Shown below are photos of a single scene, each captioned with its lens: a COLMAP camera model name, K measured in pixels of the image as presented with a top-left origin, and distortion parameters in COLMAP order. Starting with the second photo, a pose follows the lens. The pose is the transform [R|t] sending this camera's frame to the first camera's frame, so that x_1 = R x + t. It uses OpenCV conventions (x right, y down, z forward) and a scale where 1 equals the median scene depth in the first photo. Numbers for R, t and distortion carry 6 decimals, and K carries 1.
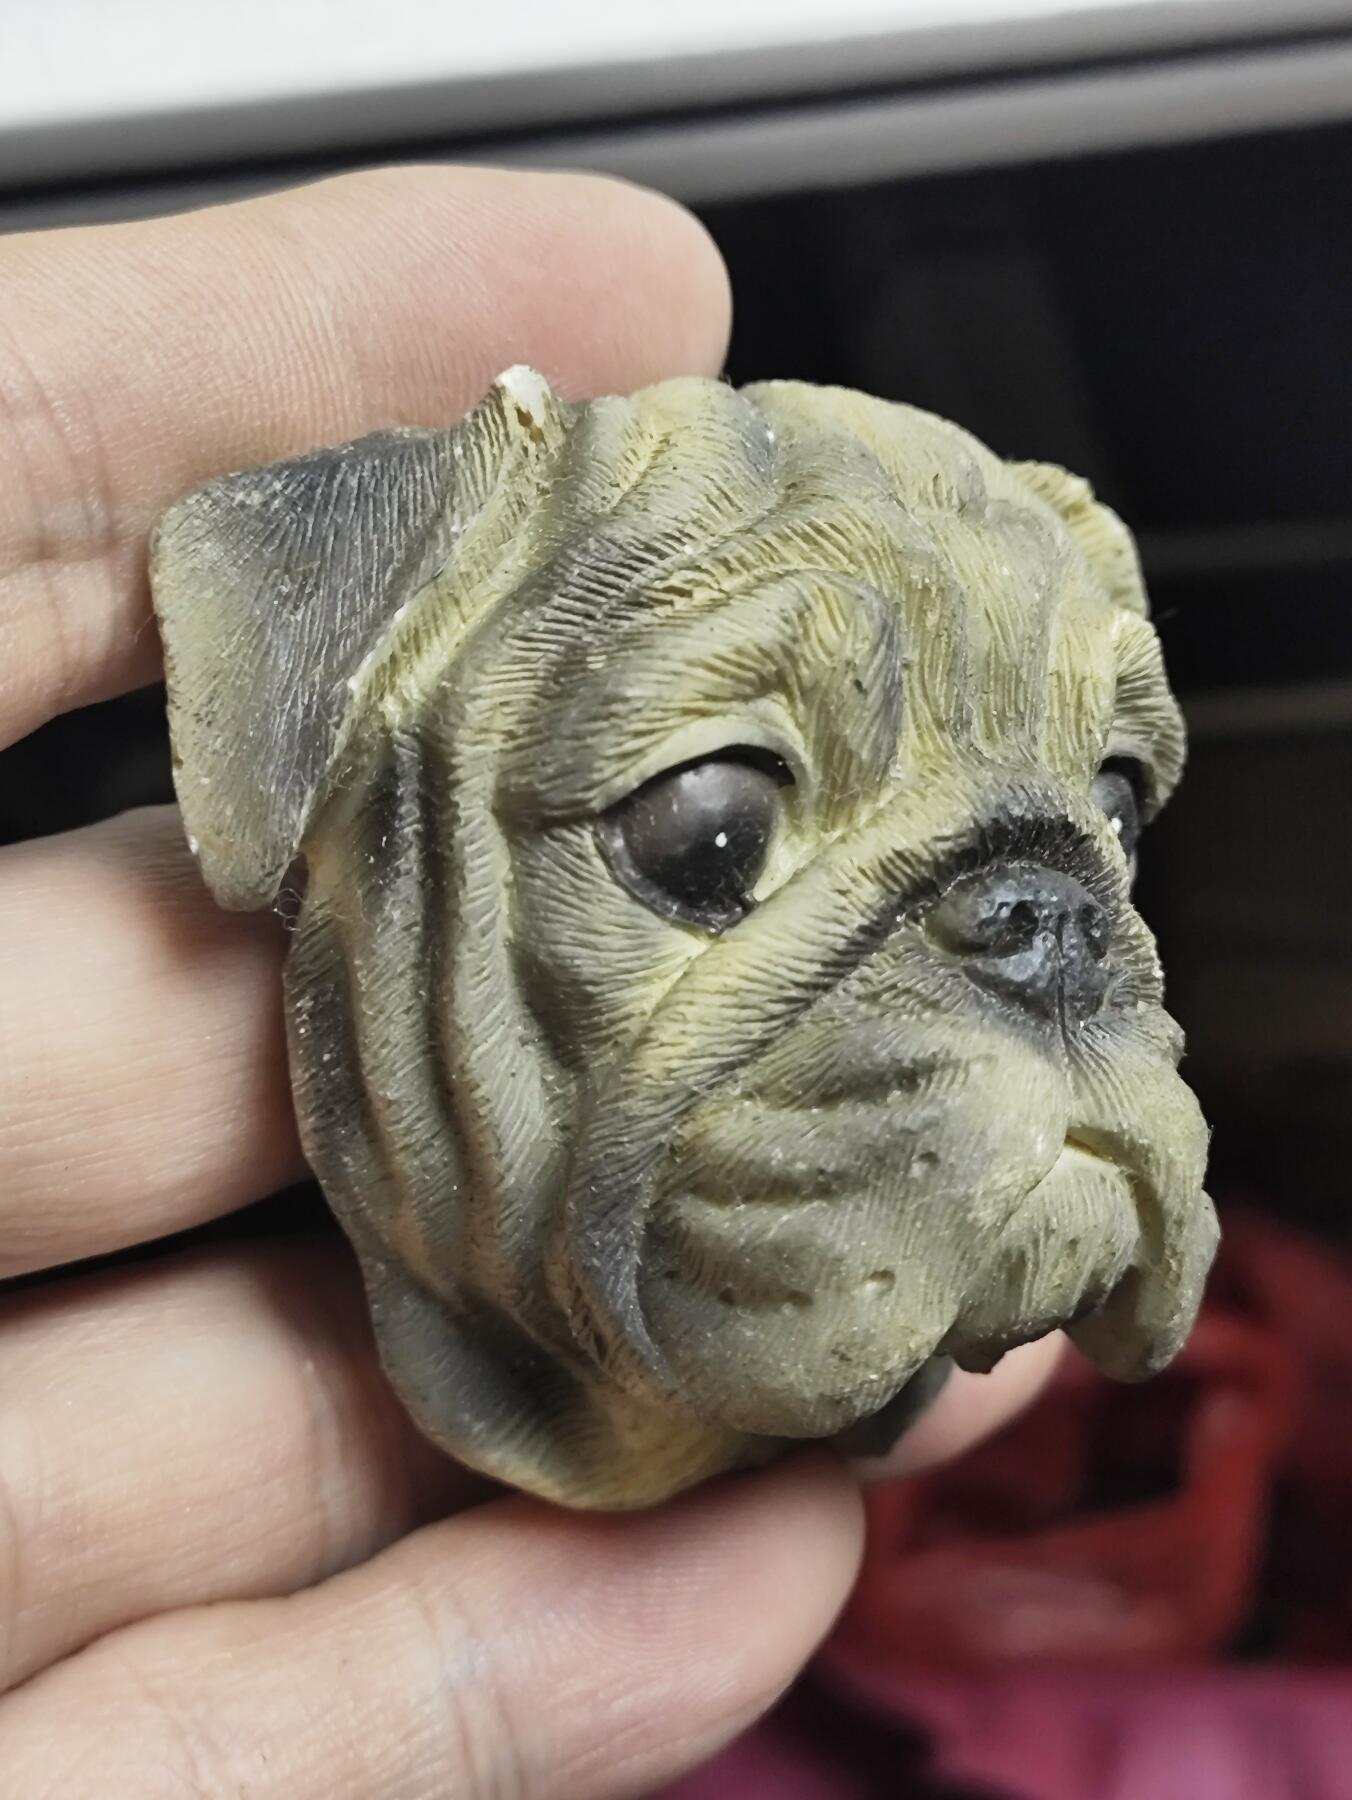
lens RADIAL K [[2586.7, 0, 676.0], [0, 2586.7, 900.0], [0, 0, 1]] dist [-0.013720, -0.035201]
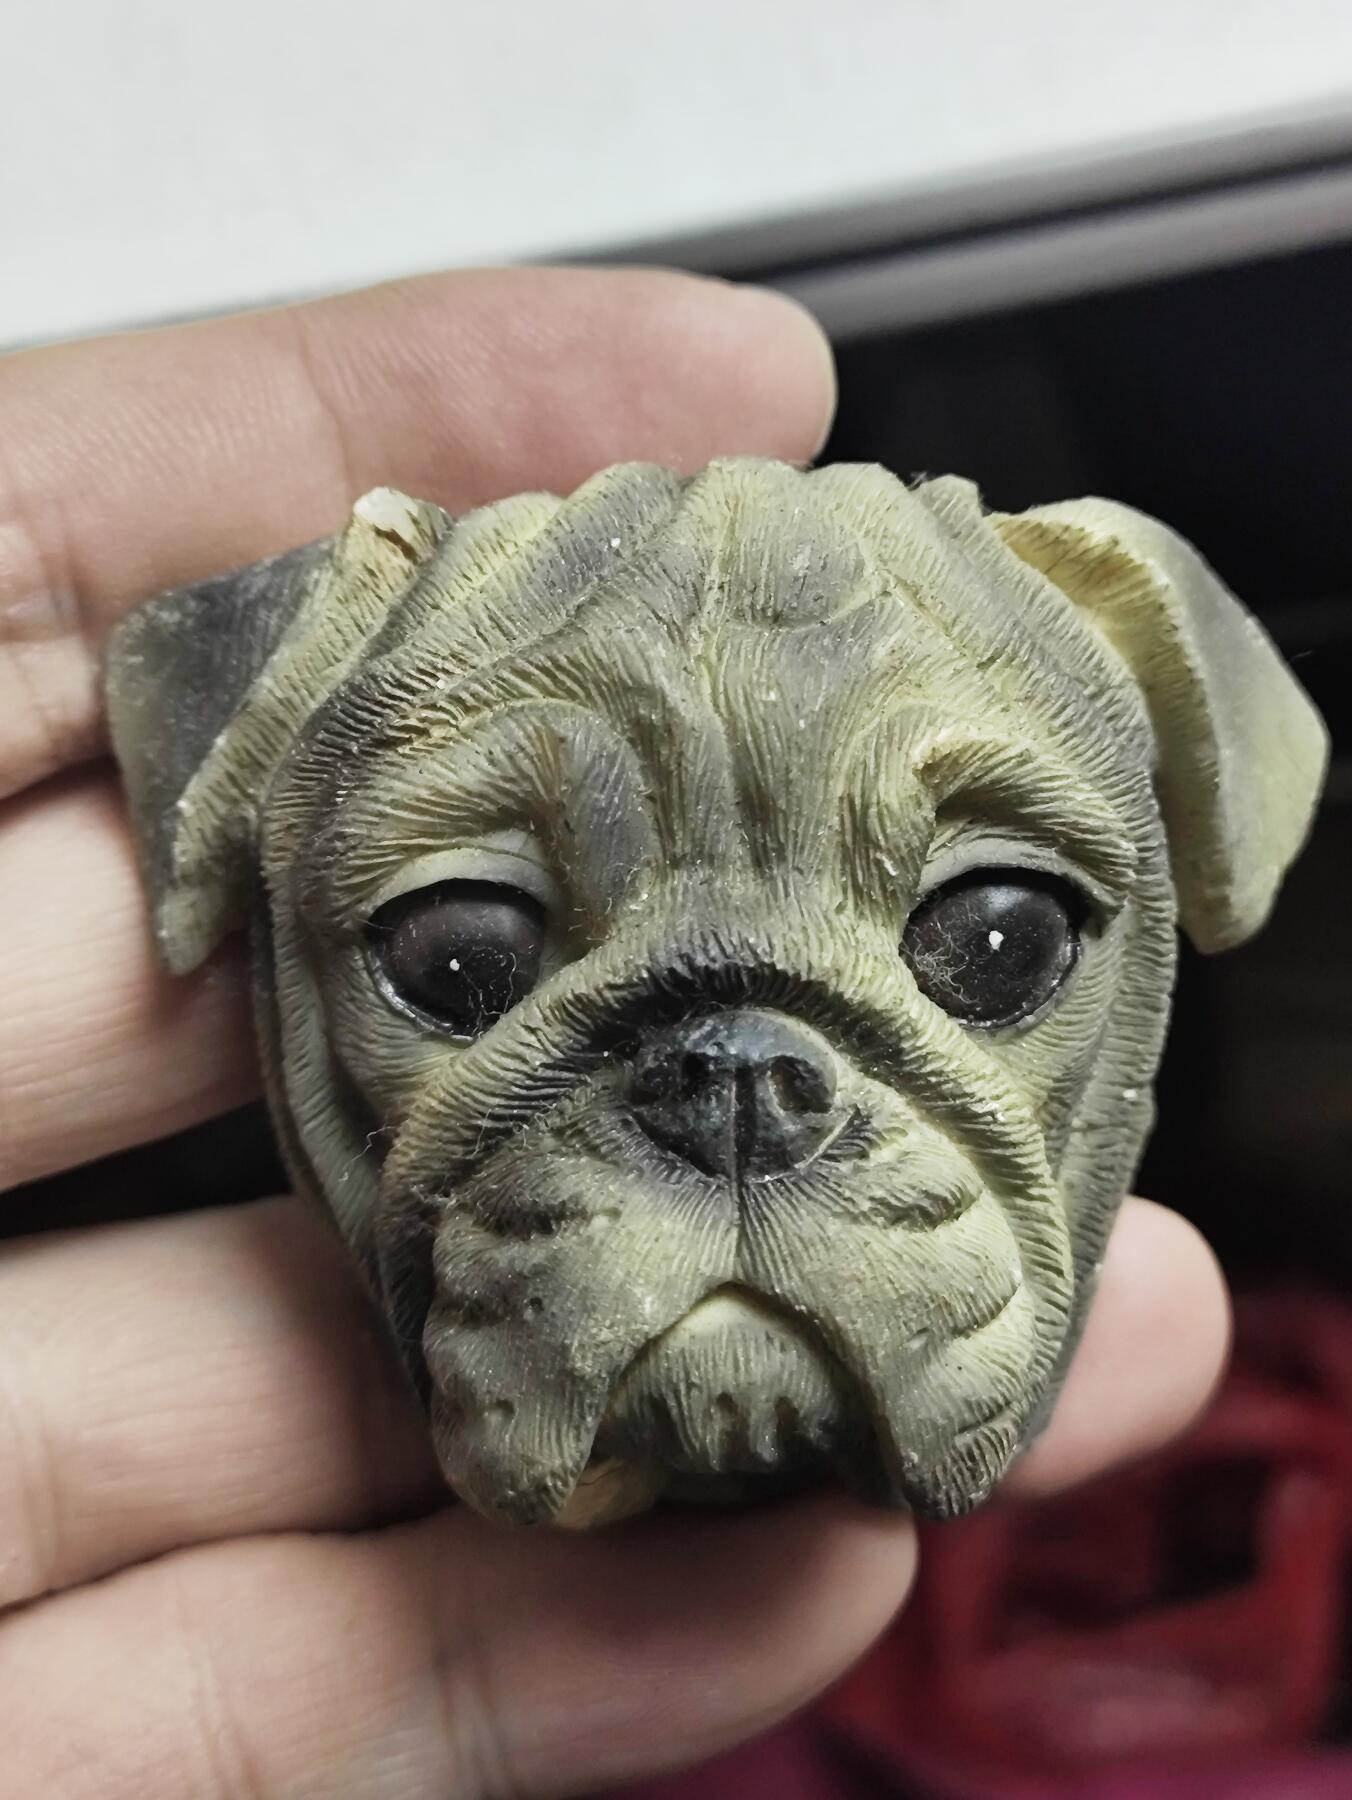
lens RADIAL K [[2669.4, 0, 676.0], [0, 2669.4, 900.0], [0, 0, 1]] dist [0.001069, 0.032547]
pose [[0.821746, 0.079169, -0.564327, 0.707277], [-0.002693, 0.990831, 0.135082, -0.197905], [0.569847, -0.109483, 0.814425, 0.169182]]
